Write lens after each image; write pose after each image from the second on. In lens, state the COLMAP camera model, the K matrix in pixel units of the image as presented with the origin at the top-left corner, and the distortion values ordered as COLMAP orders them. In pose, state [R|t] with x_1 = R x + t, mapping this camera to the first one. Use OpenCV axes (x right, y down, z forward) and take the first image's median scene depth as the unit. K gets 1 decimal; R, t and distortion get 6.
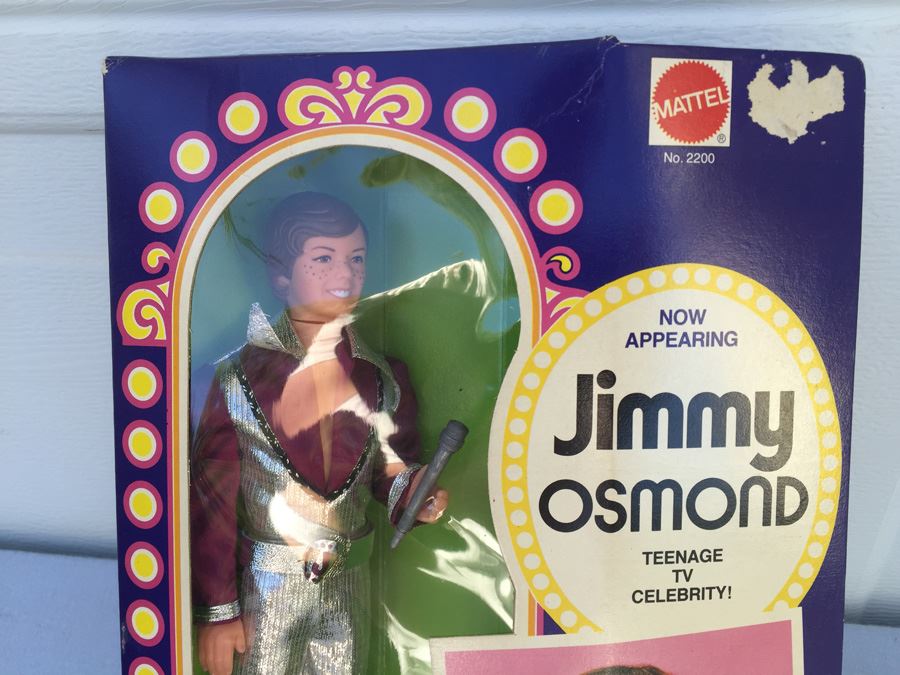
lens RADIAL K [[793.0, 0, 449.3], [0, 793.0, 316.5], [0, 0, 1]] dist [0.086280, -0.133183]
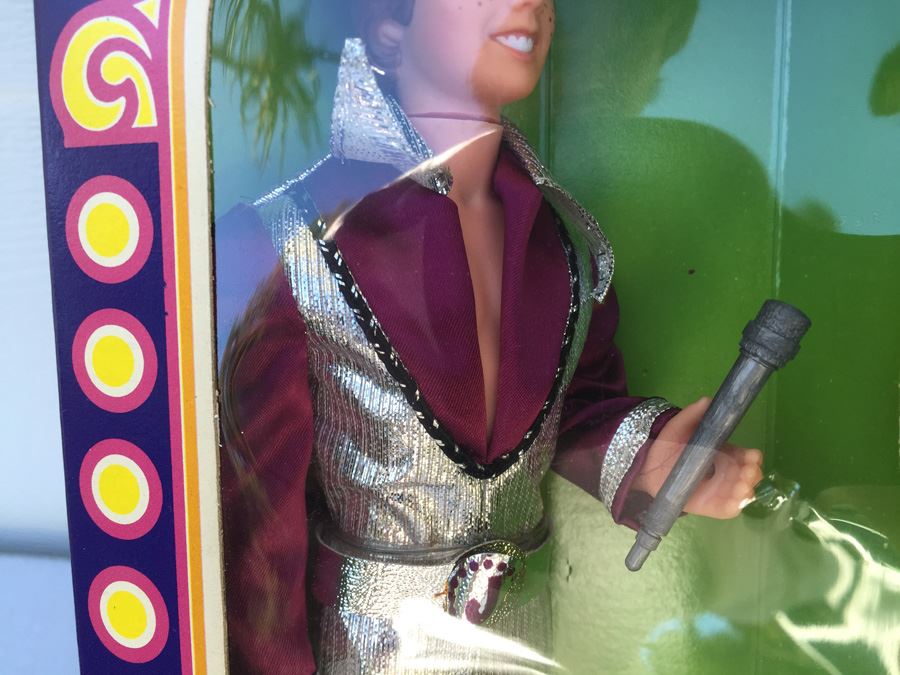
lens RADIAL K [[780.3, 0, 439.0], [0, 780.3, 317.5], [0, 0, 1]] dist [0.080722, -0.196239]
pose [[0.999805, -0.019516, 0.003062, -0.200824], [0.019413, 0.999344, 0.030577, 0.127592], [-0.003656, -0.030512, 0.999528, 0.559344]]
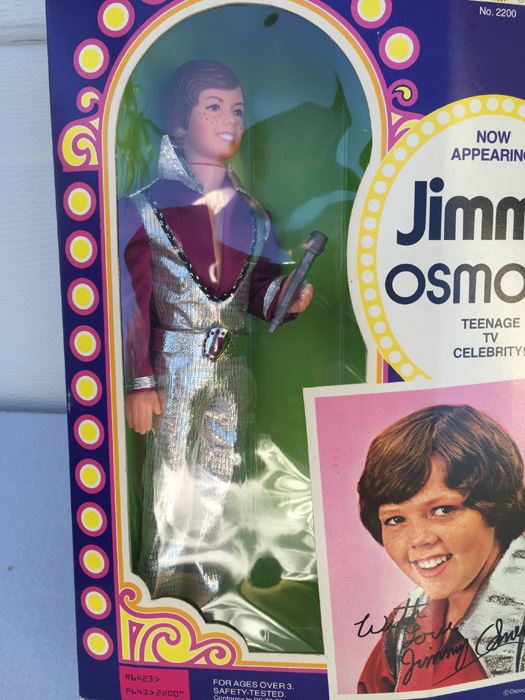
lens RADIAL K [[616.8, 0, 262.5], [0, 616.8, 350.0], [0, 0, 1]] dist [0.086280, -0.133183]
pose [[0.999332, -0.019231, 0.031077, -0.125094], [0.018032, 0.999099, 0.038424, 0.299114], [-0.031788, -0.037838, 0.998778, -0.031333]]
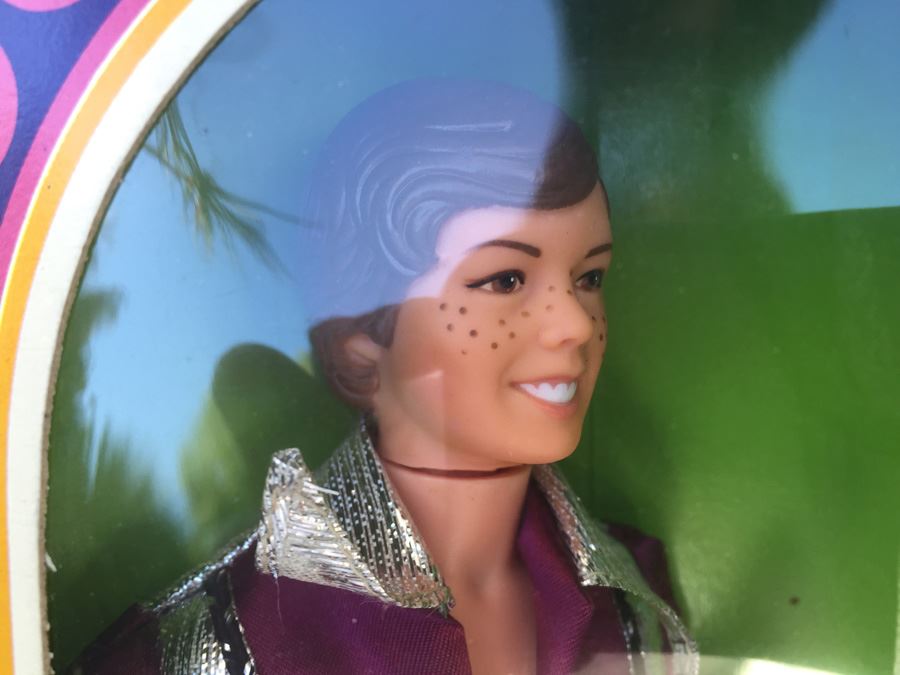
lens RADIAL K [[793.0, 0, 449.3], [0, 793.0, 316.5], [0, 0, 1]] dist [0.086280, -0.133183]
pose [[0.999698, -0.023025, -0.008612, -0.185437], [0.022879, 0.999599, -0.016685, -0.057348], [0.008993, 0.016483, 0.999824, 0.734048]]
